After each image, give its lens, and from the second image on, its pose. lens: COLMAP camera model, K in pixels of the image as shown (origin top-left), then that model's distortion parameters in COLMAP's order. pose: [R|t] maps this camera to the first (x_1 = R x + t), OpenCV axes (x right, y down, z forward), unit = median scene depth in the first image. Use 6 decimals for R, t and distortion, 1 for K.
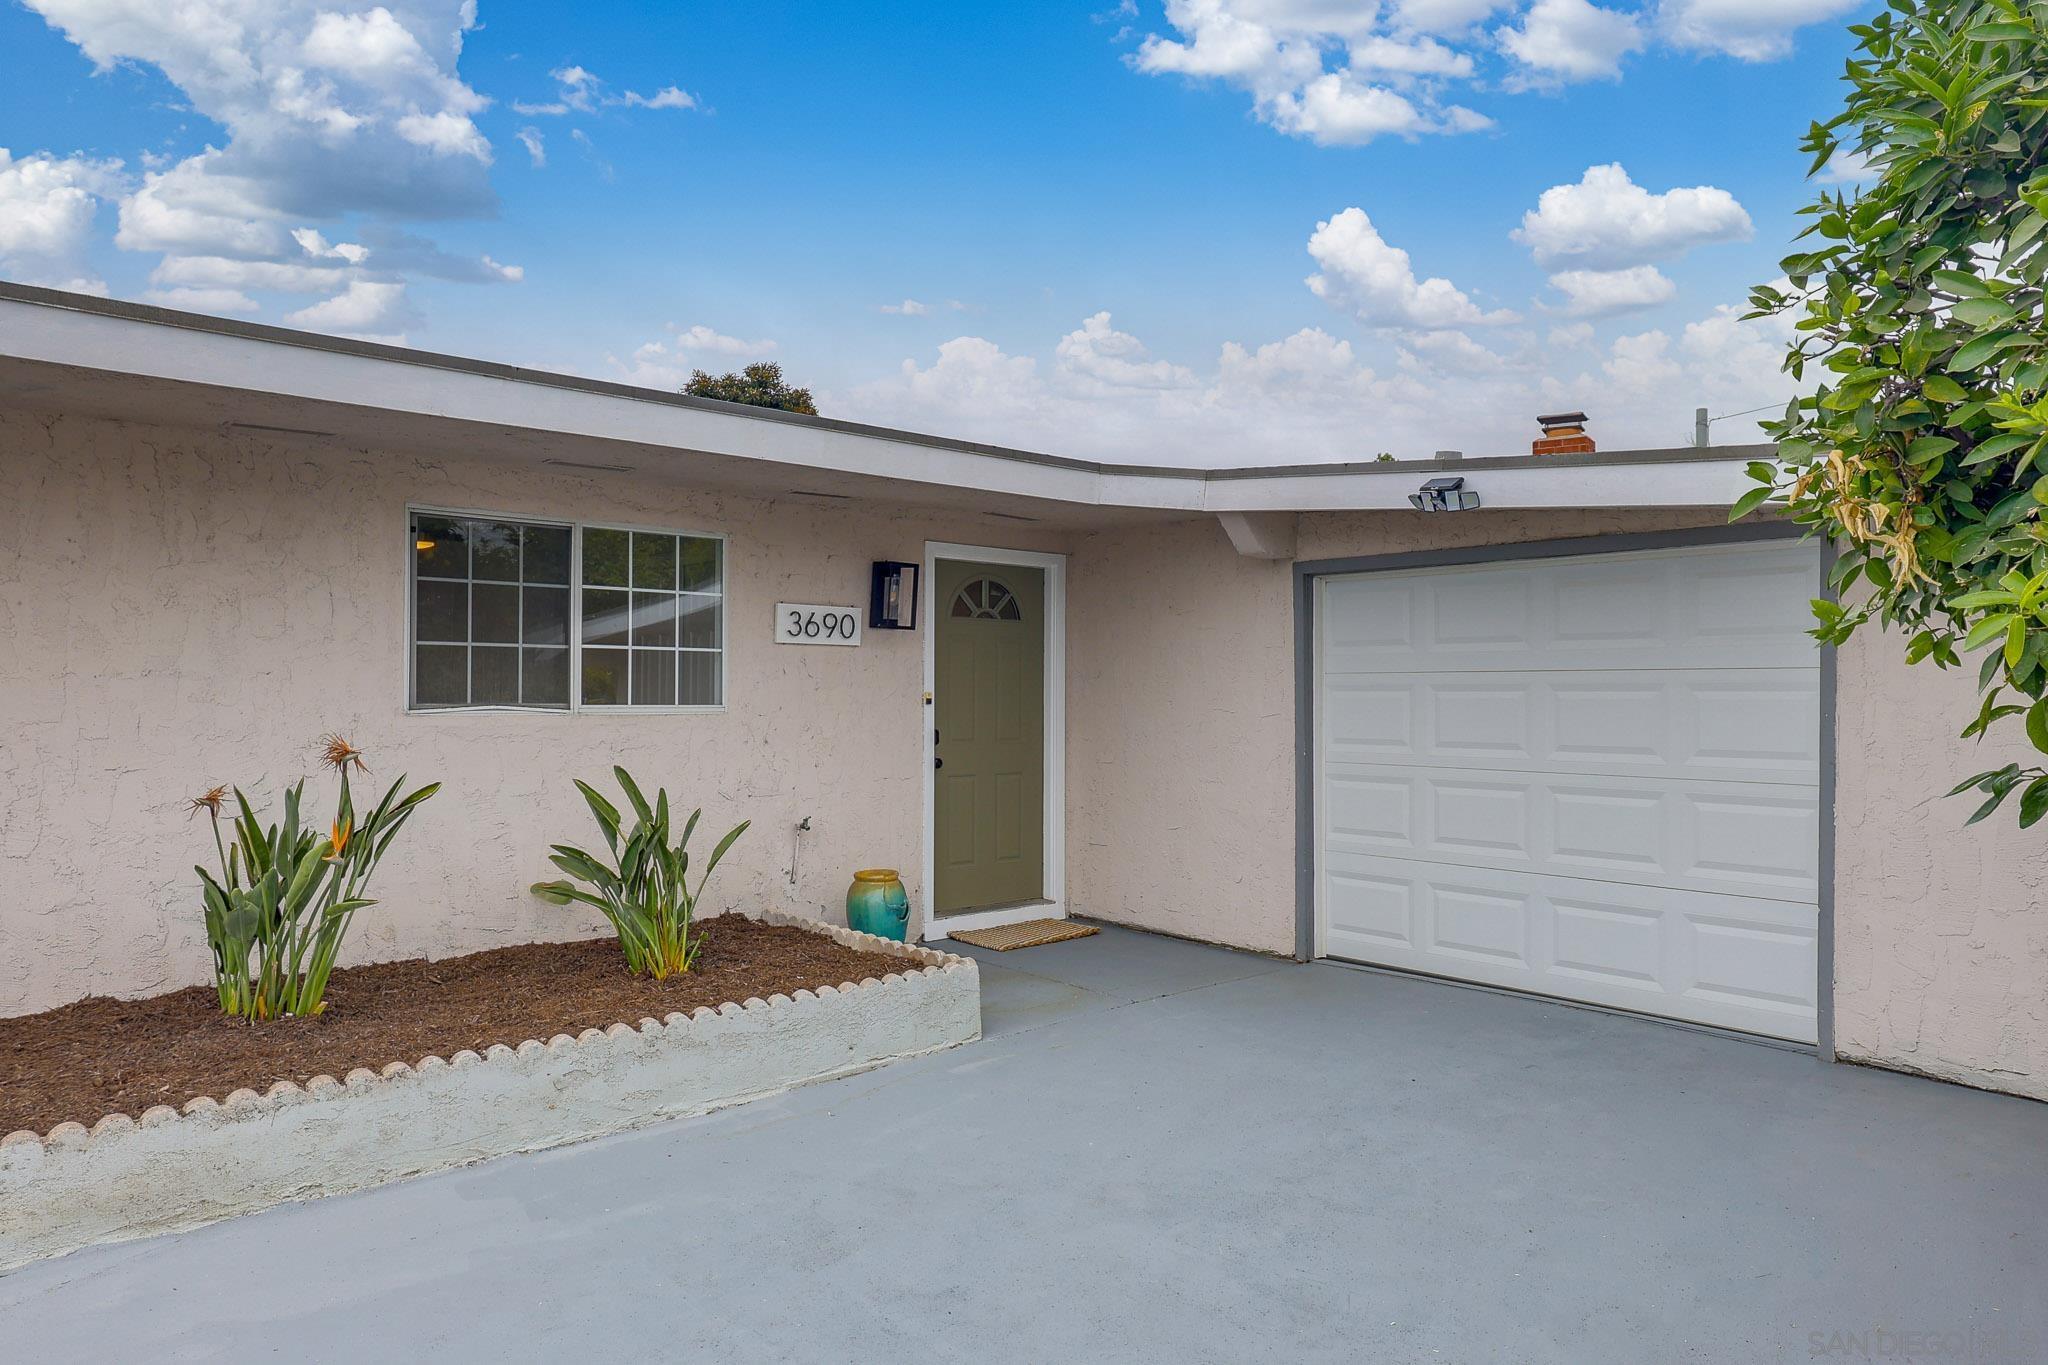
lens RADIAL K [[1330.7, 0, 1031.5], [0, 1330.7, 694.2], [0, 0, 1]] dist [-0.005444, -0.000712]
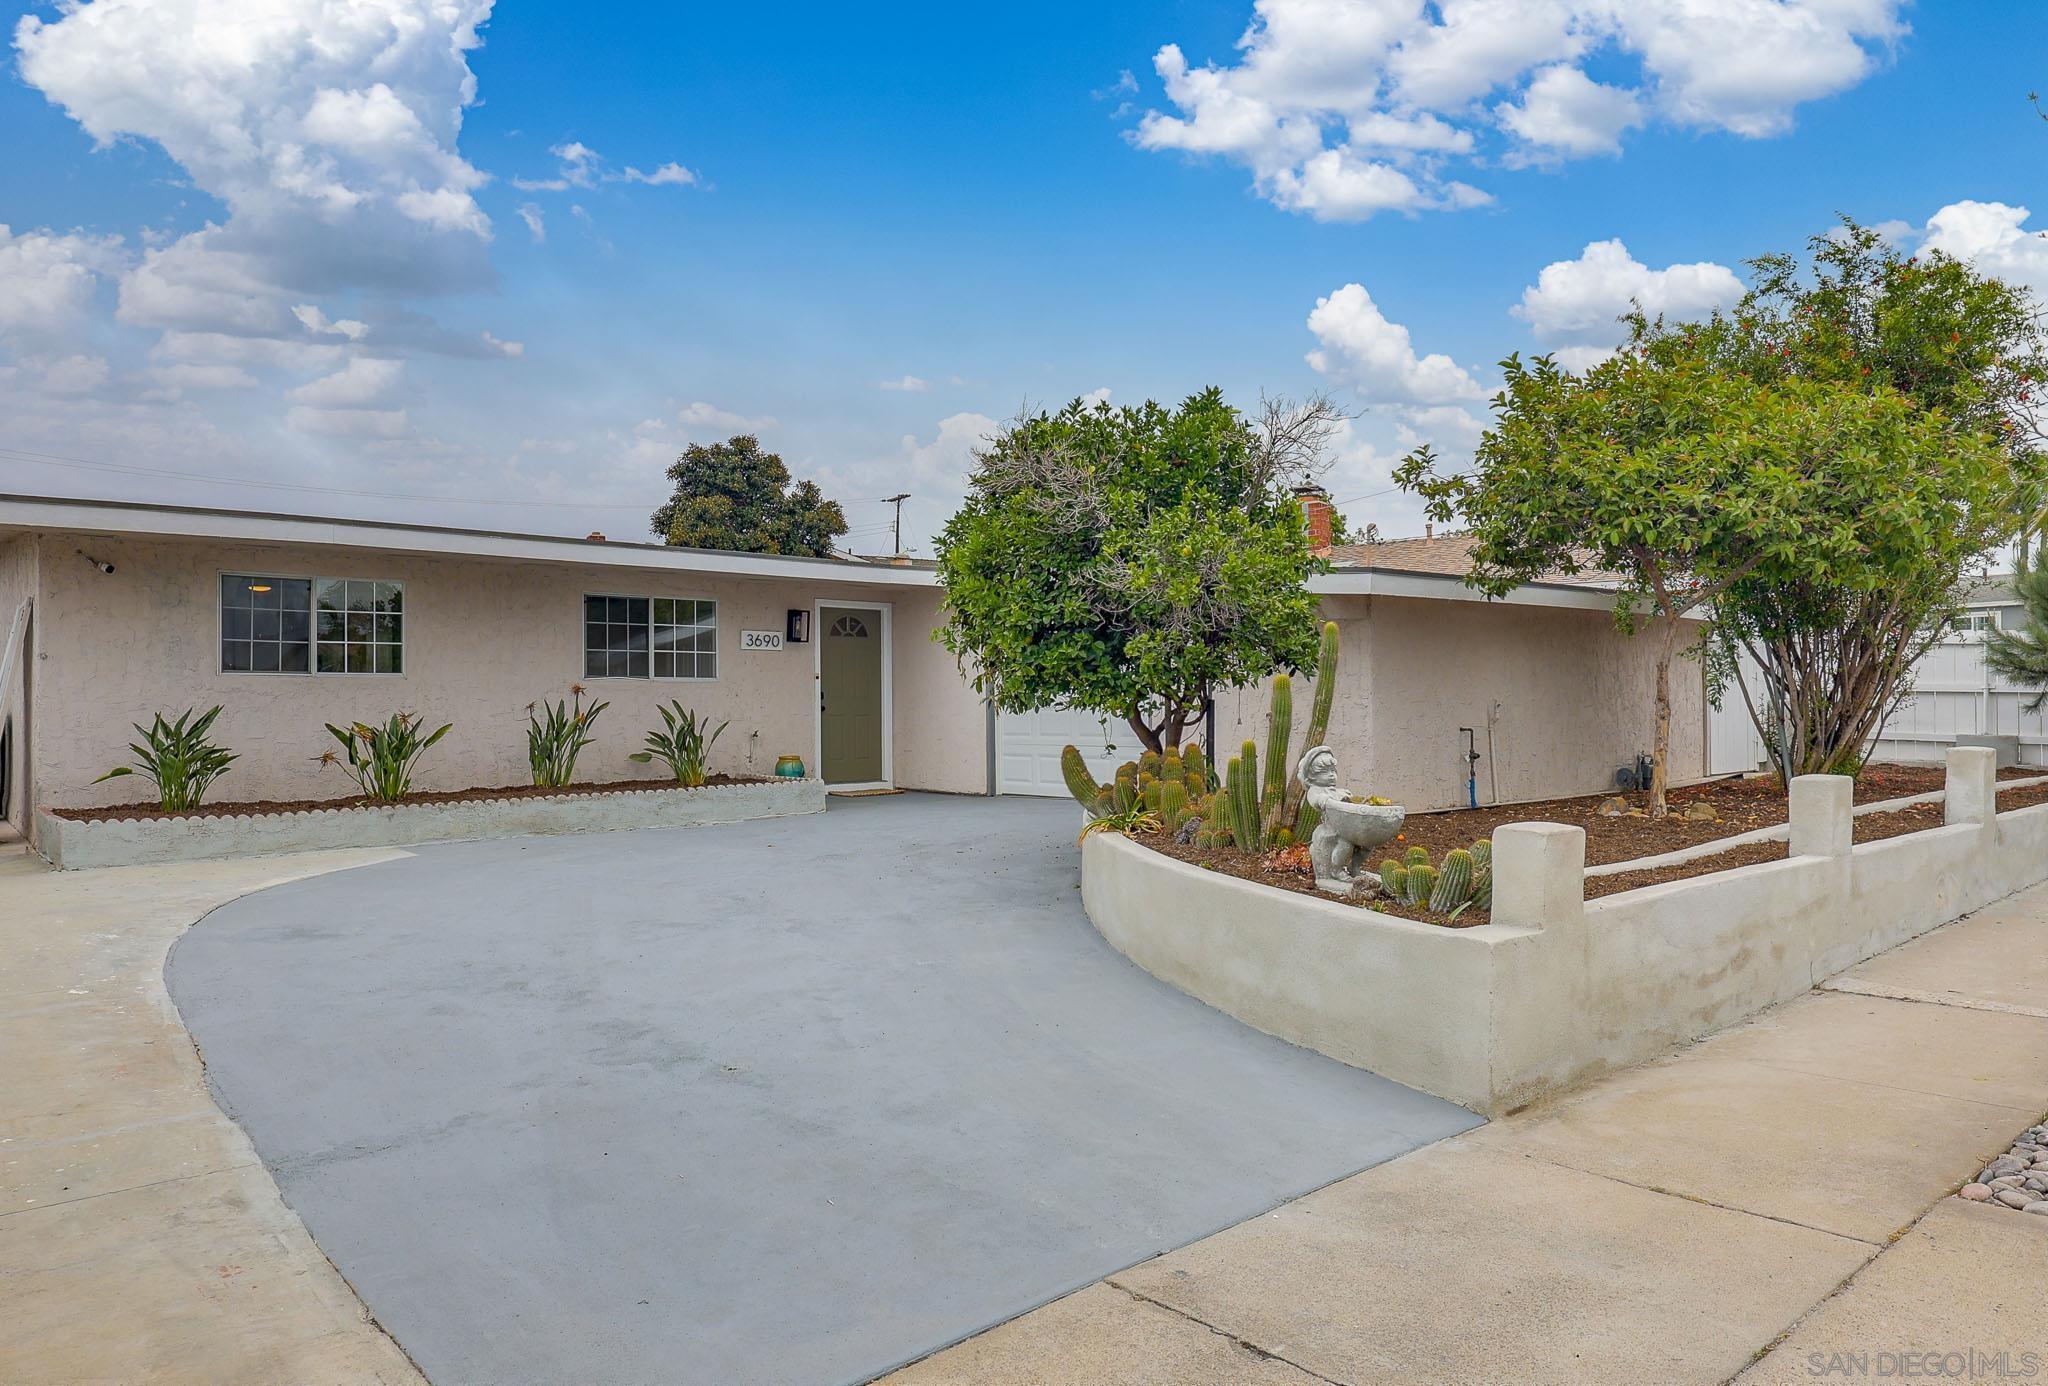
lens RADIAL K [[1315.7, 0, 1013.2], [0, 1315.7, 698.6], [0, 0, 1]] dist [-0.004741, -0.000946]
pose [[0.999941, -0.010440, -0.002976, 0.267751], [0.010419, 0.999920, -0.007138, 0.064541], [0.003050, 0.007106, 0.999970, -1.188044]]
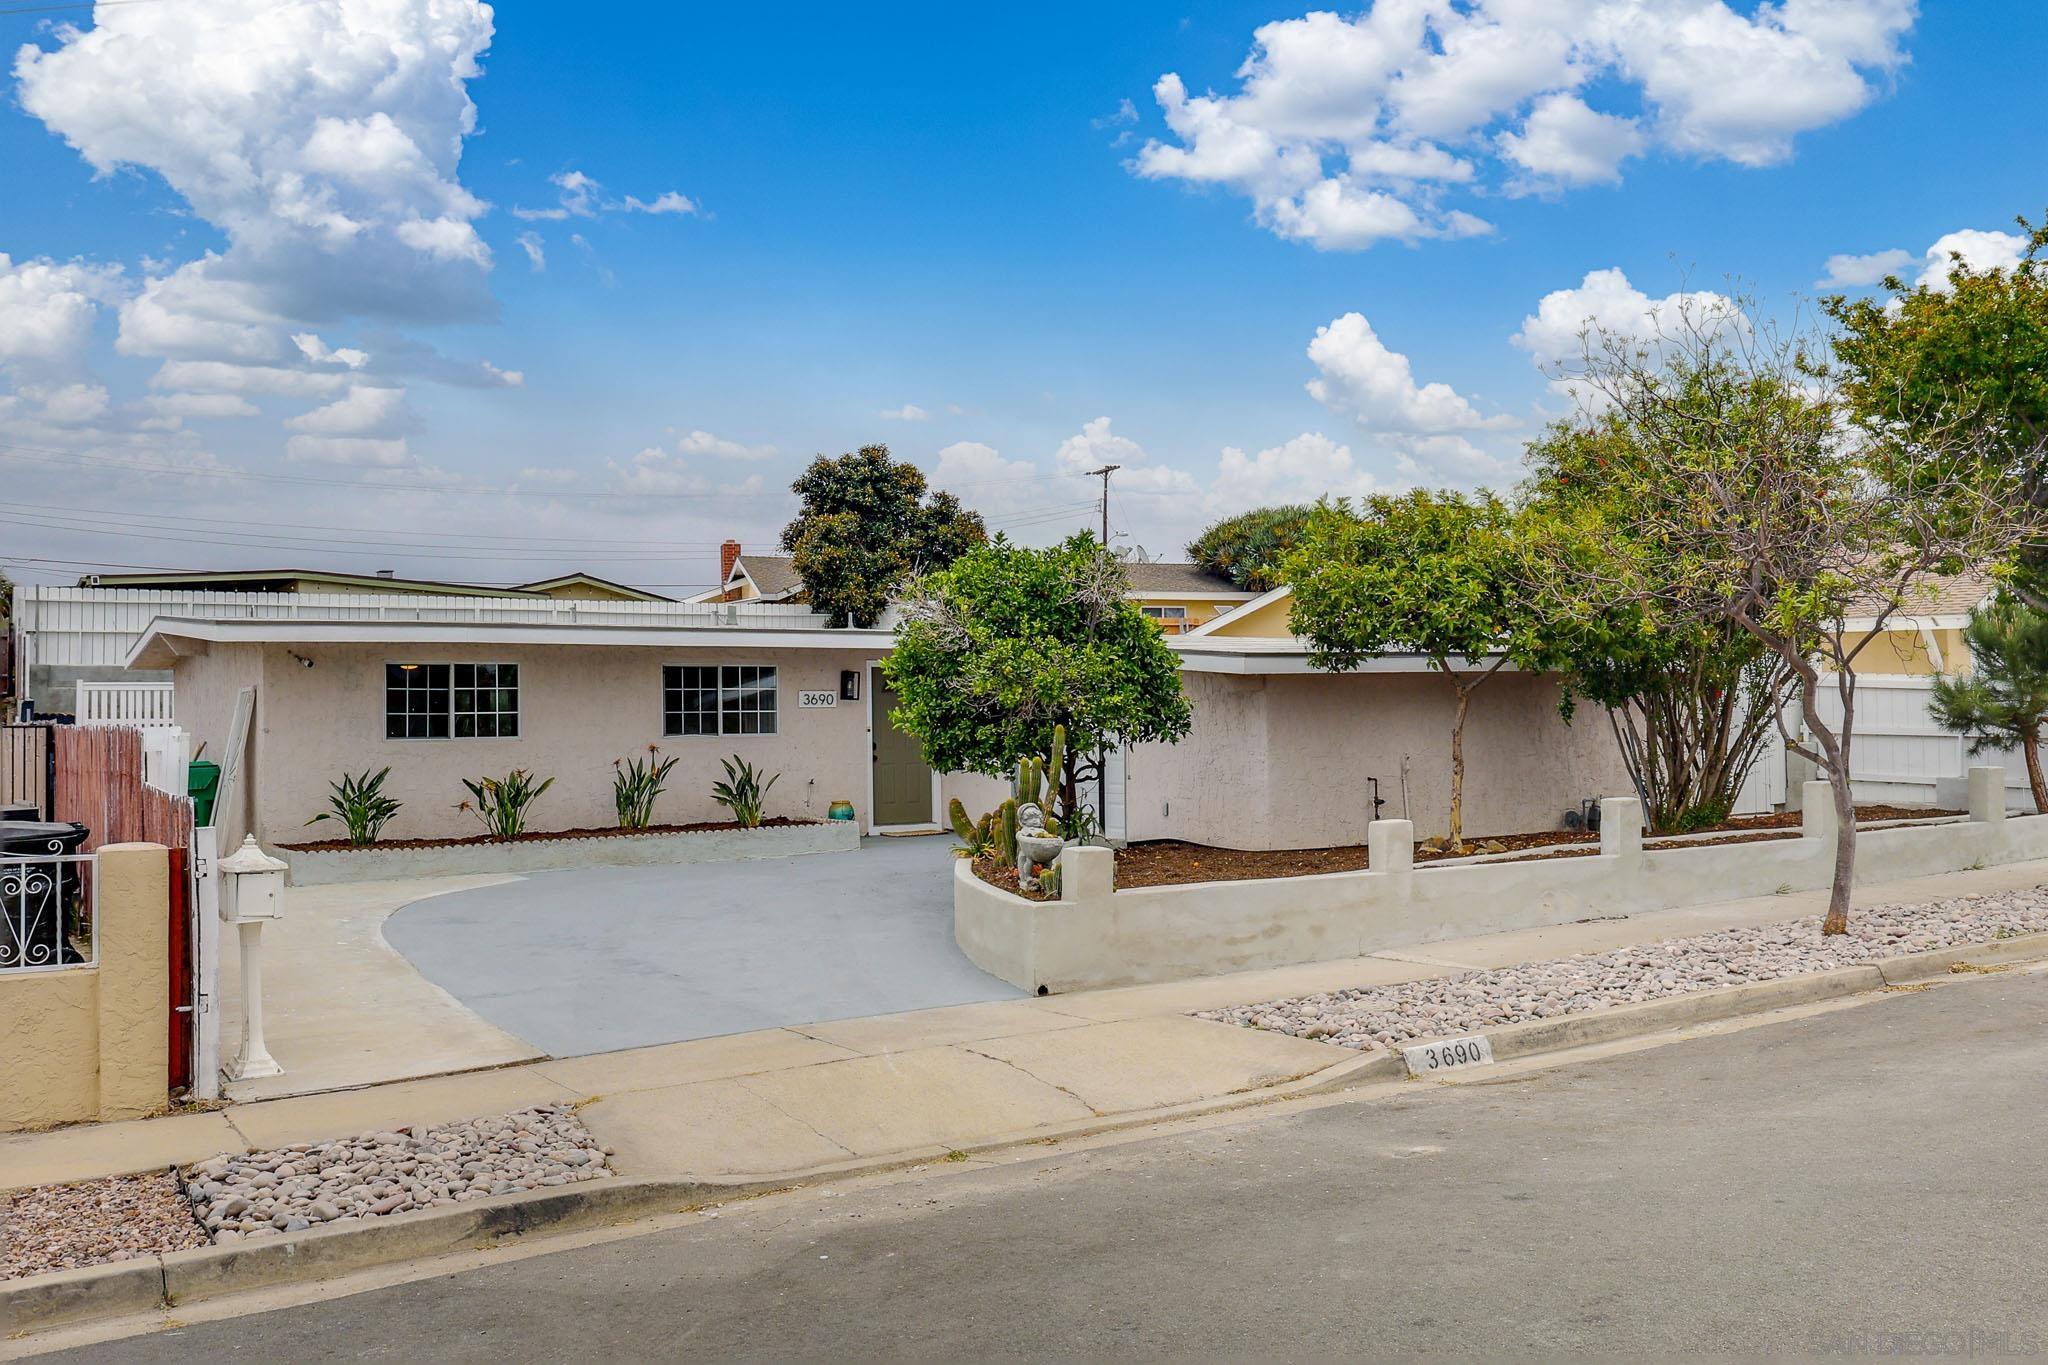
lens RADIAL K [[1732.9, 0, 1024.0], [0, 1732.9, 682.5], [0, 0, 1]] dist [-0.006604, -0.001273]
pose [[0.987256, -0.023265, -0.157431, 0.767613], [0.019258, 0.999452, -0.026931, 0.009758], [0.157971, 0.023556, 0.987163, -2.220725]]
